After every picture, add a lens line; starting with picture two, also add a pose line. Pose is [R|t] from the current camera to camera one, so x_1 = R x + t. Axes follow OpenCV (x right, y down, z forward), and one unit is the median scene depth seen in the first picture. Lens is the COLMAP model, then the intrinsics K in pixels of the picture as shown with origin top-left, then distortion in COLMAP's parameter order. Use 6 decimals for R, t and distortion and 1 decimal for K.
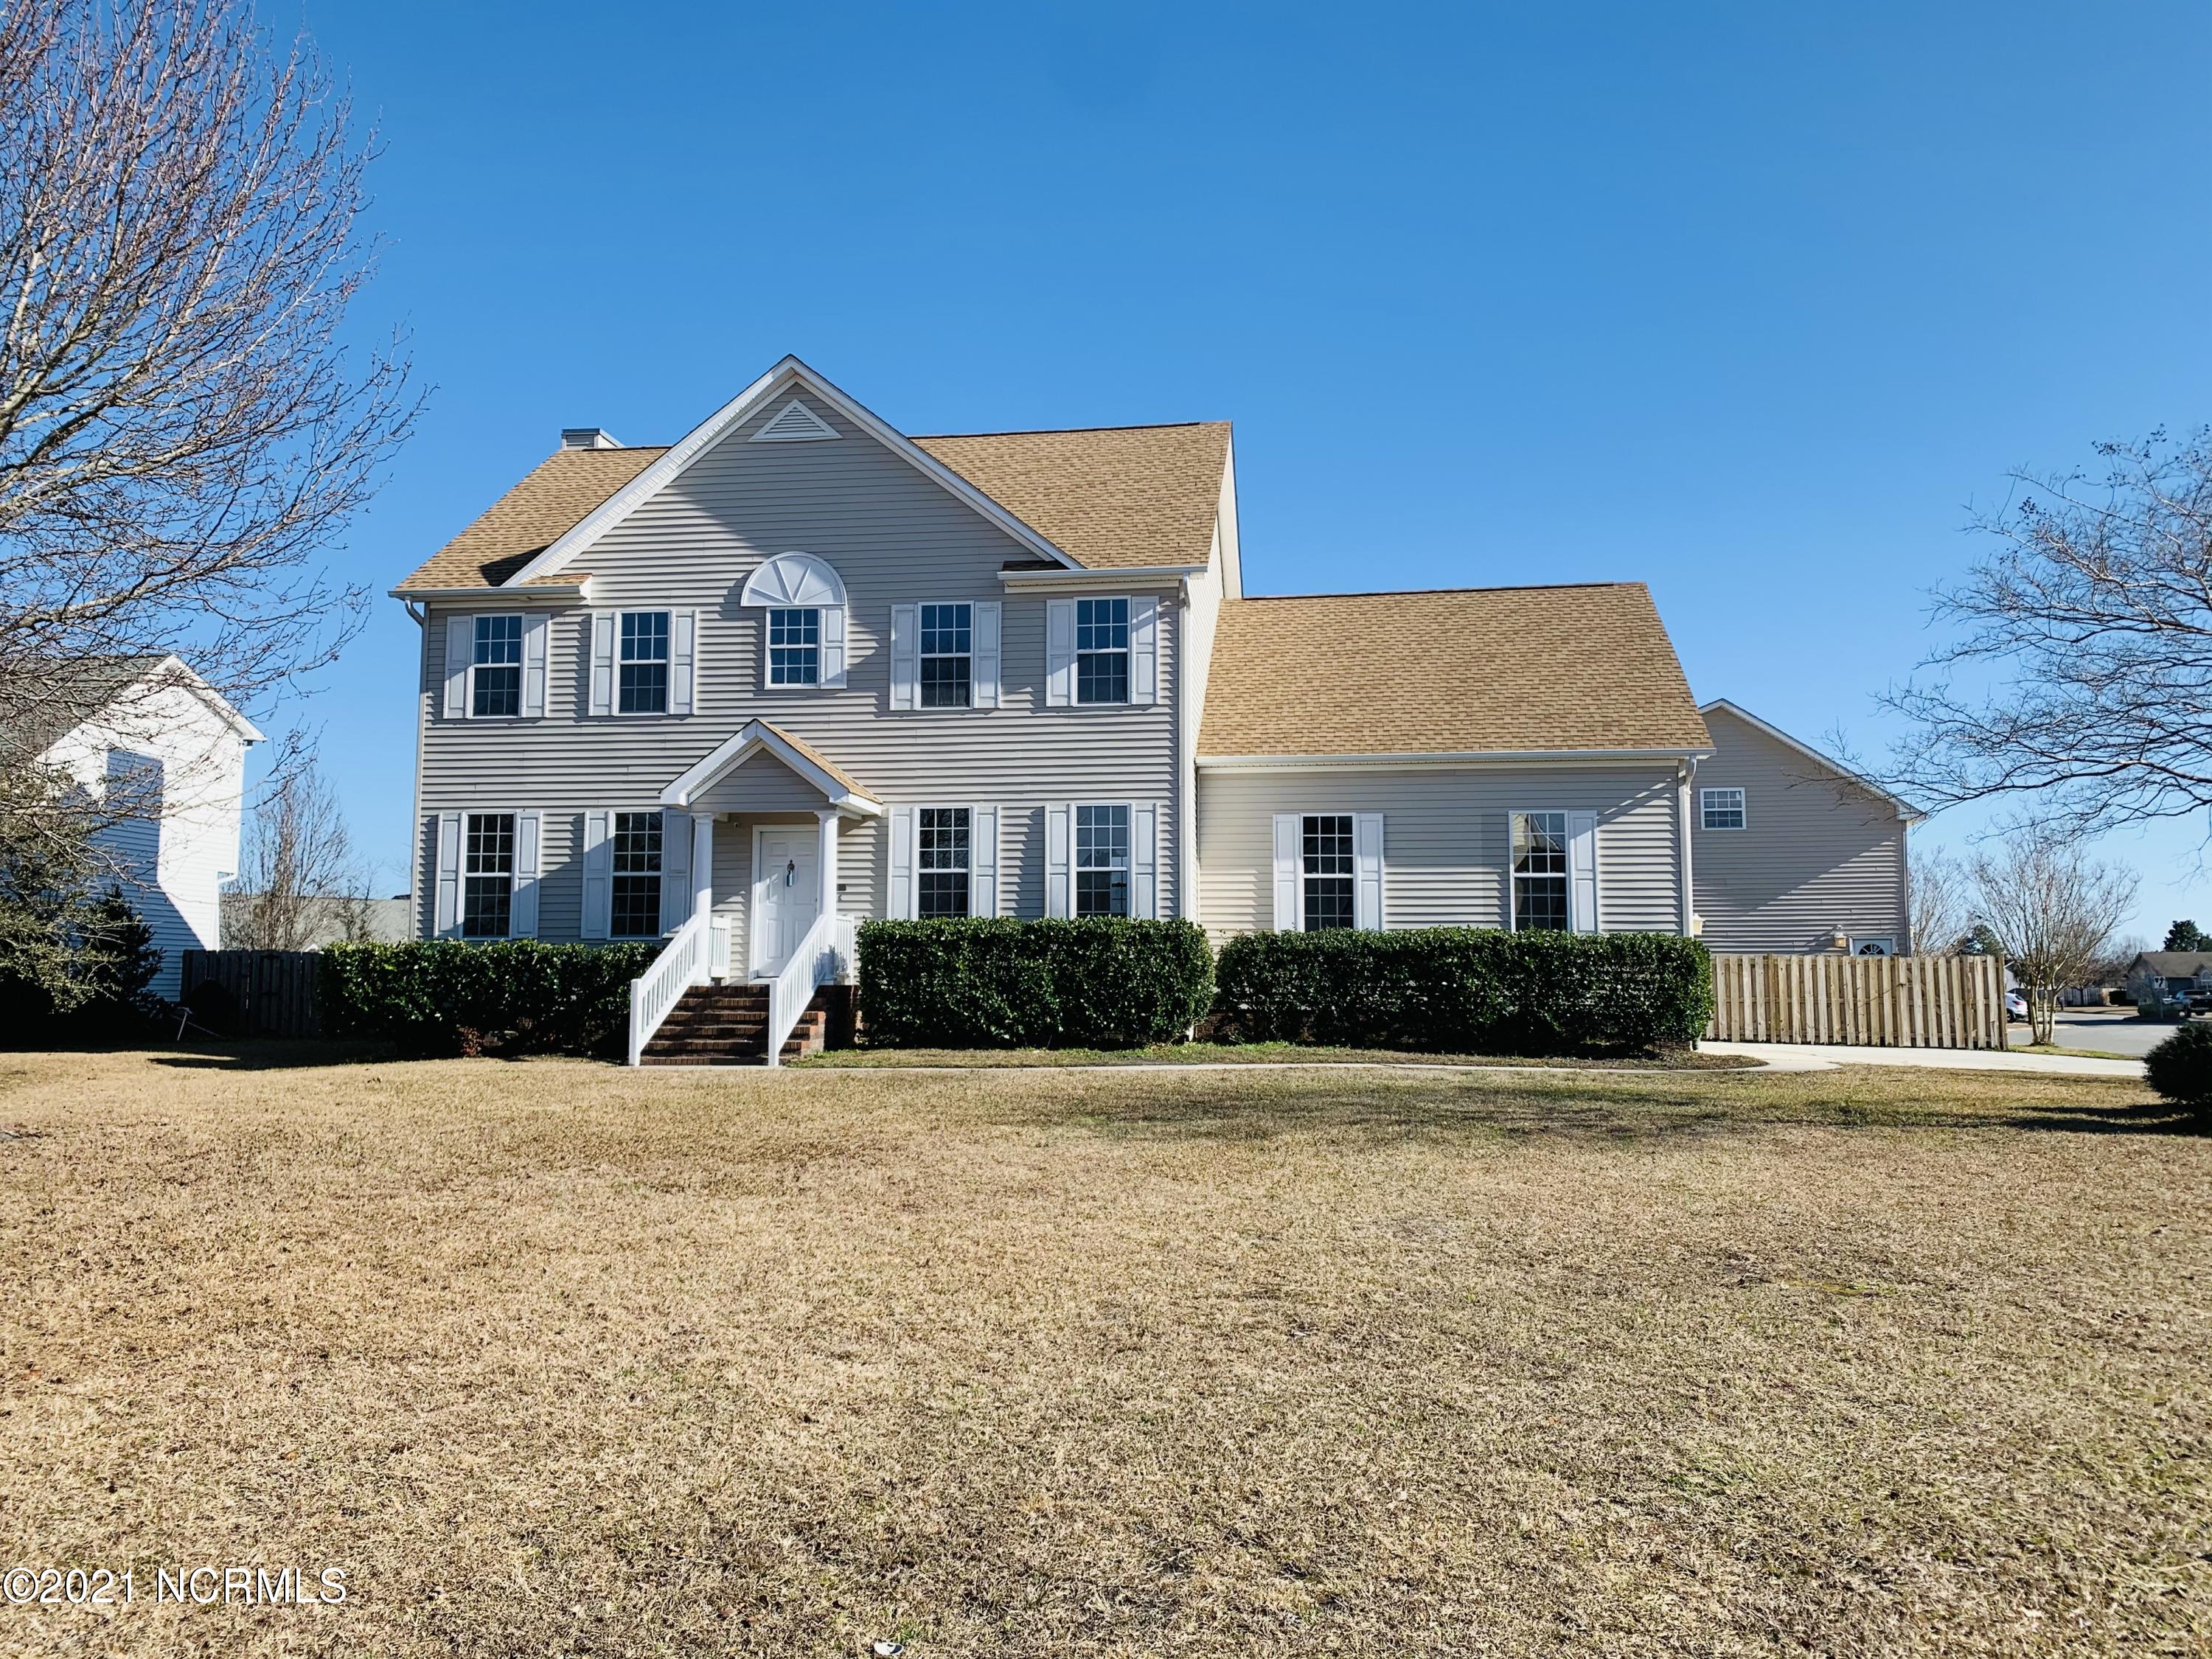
lens RADIAL K [[1708.0, 0, 1106.0], [0, 1708.0, 829.5], [0, 0, 1]] dist [0.024626, -0.005005]
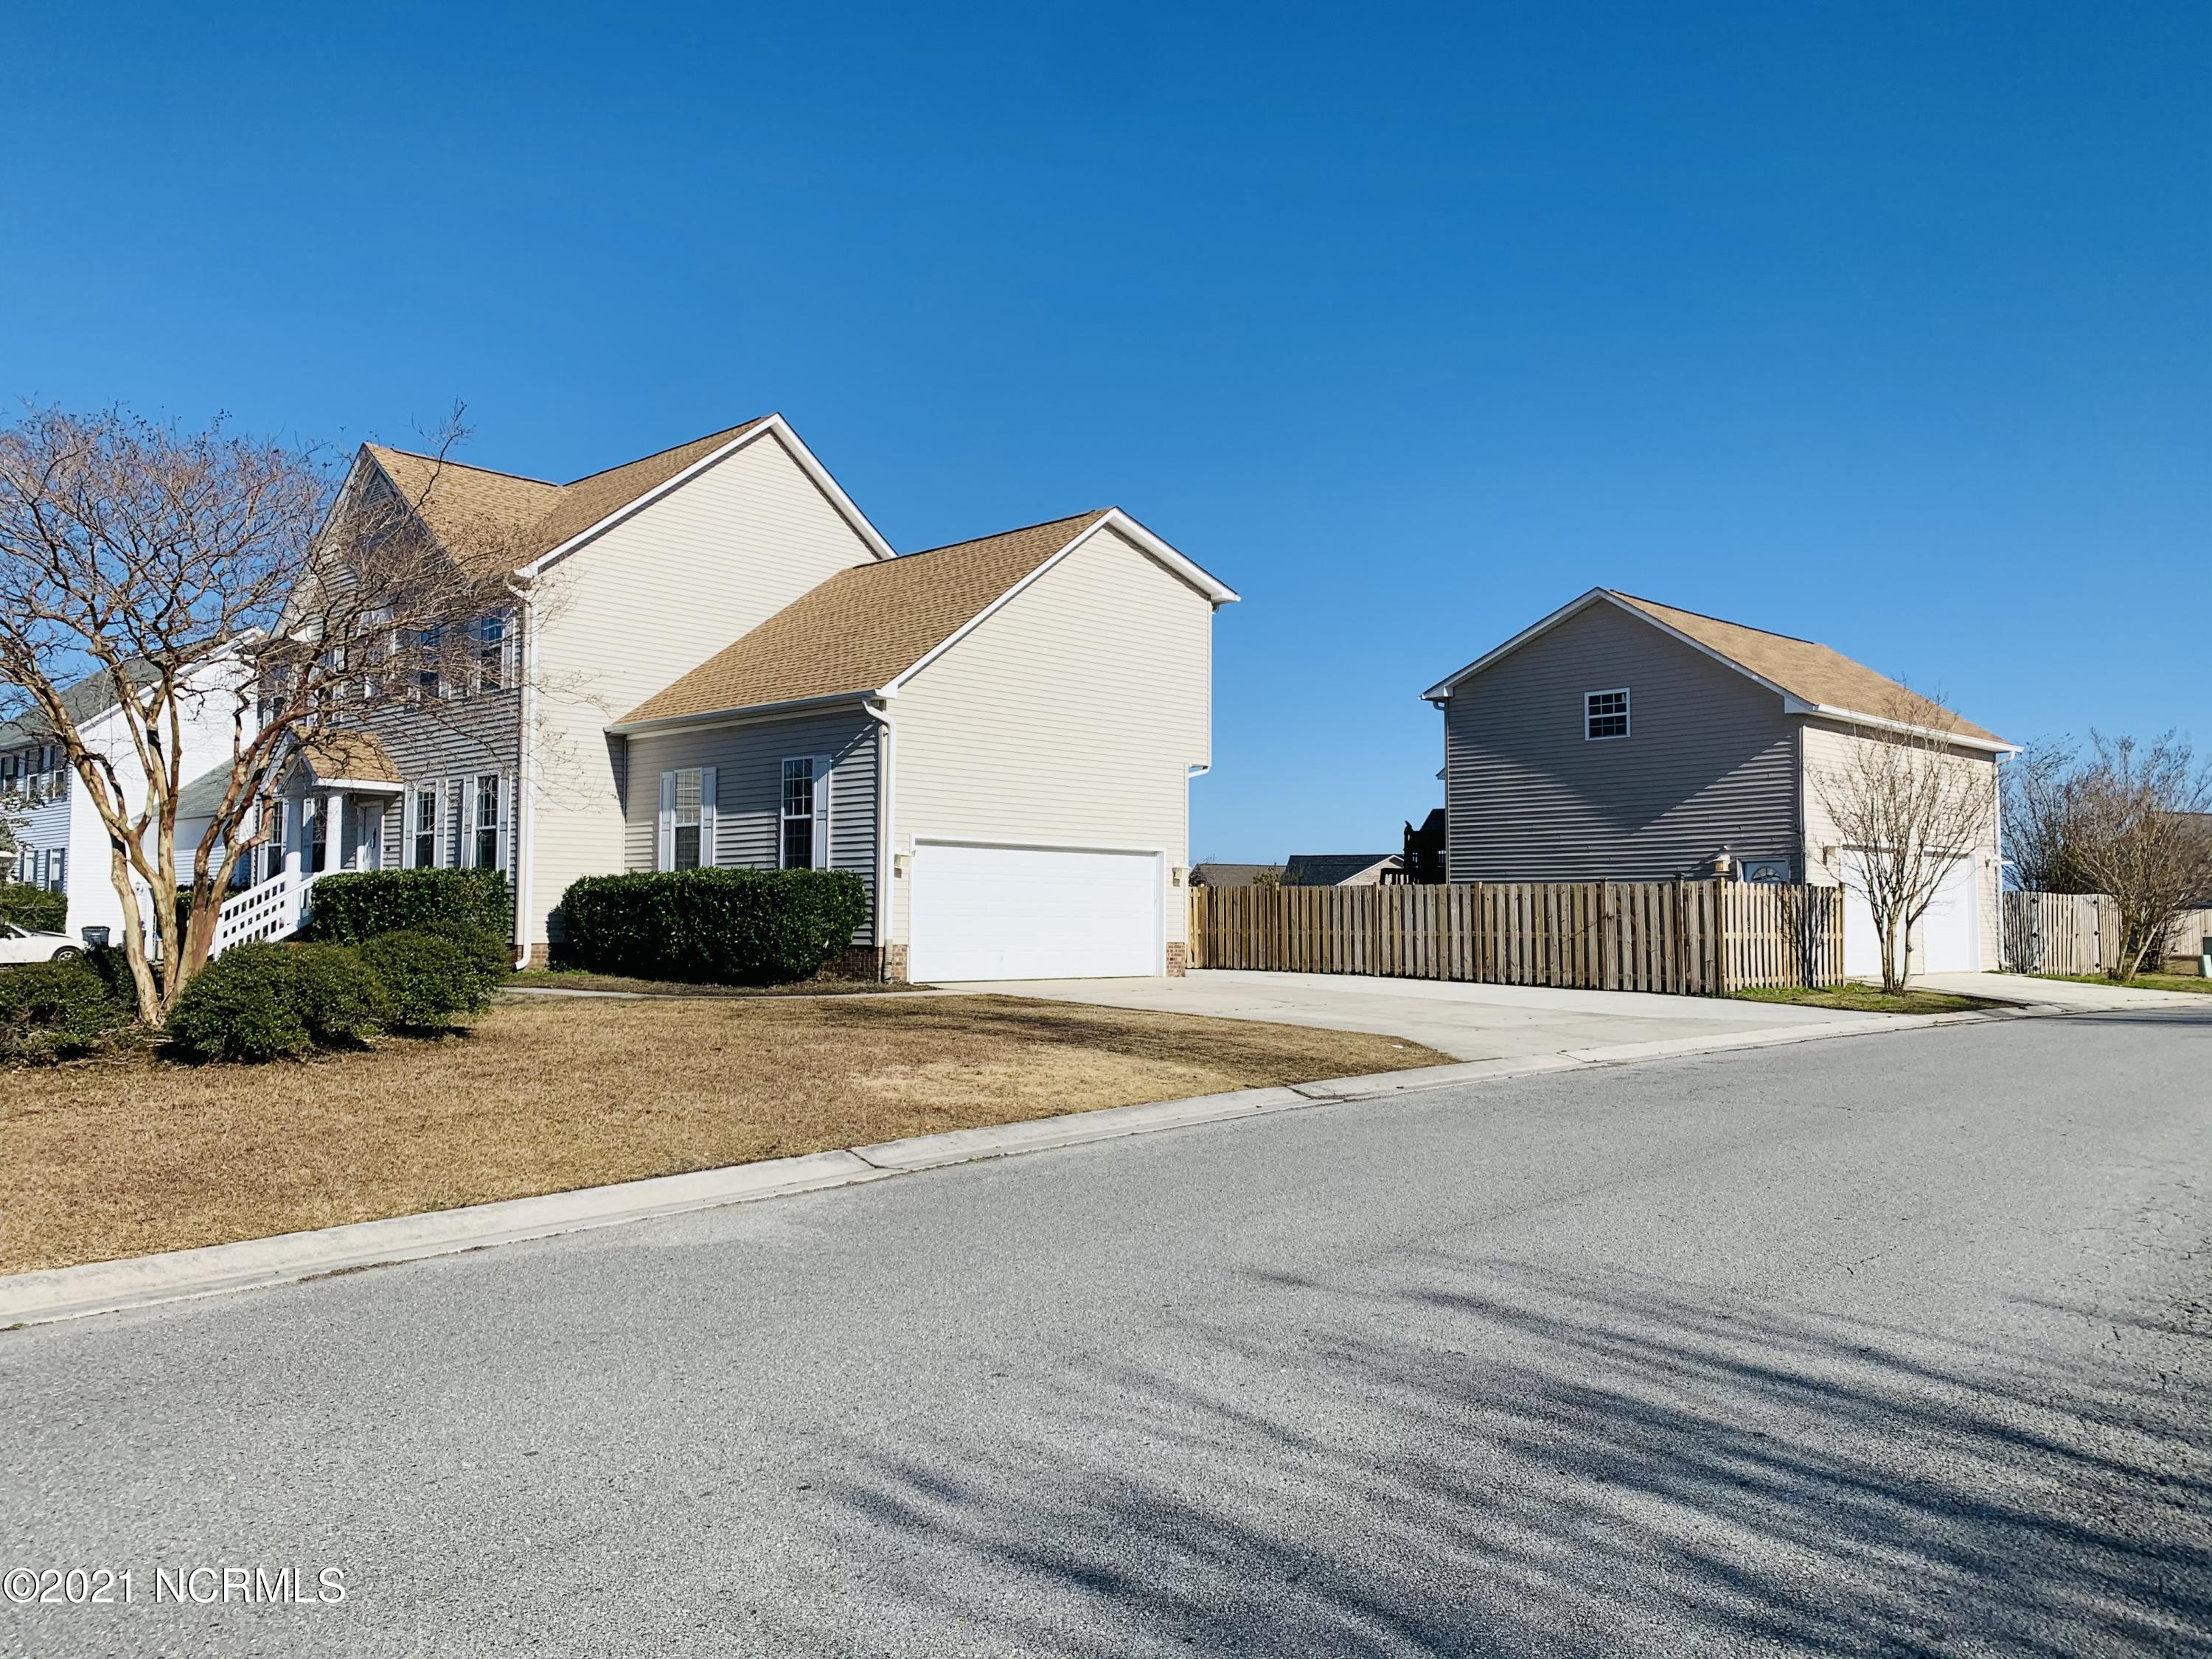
lens RADIAL K [[1708.0, 0, 1106.0], [0, 1708.0, 829.5], [0, 0, 1]] dist [0.024626, -0.005005]
pose [[0.809774, -0.033477, -0.585787, 0.760368], [0.054806, 0.998322, 0.018710, 0.018260], [0.584177, -0.047256, 0.810249, 0.175786]]
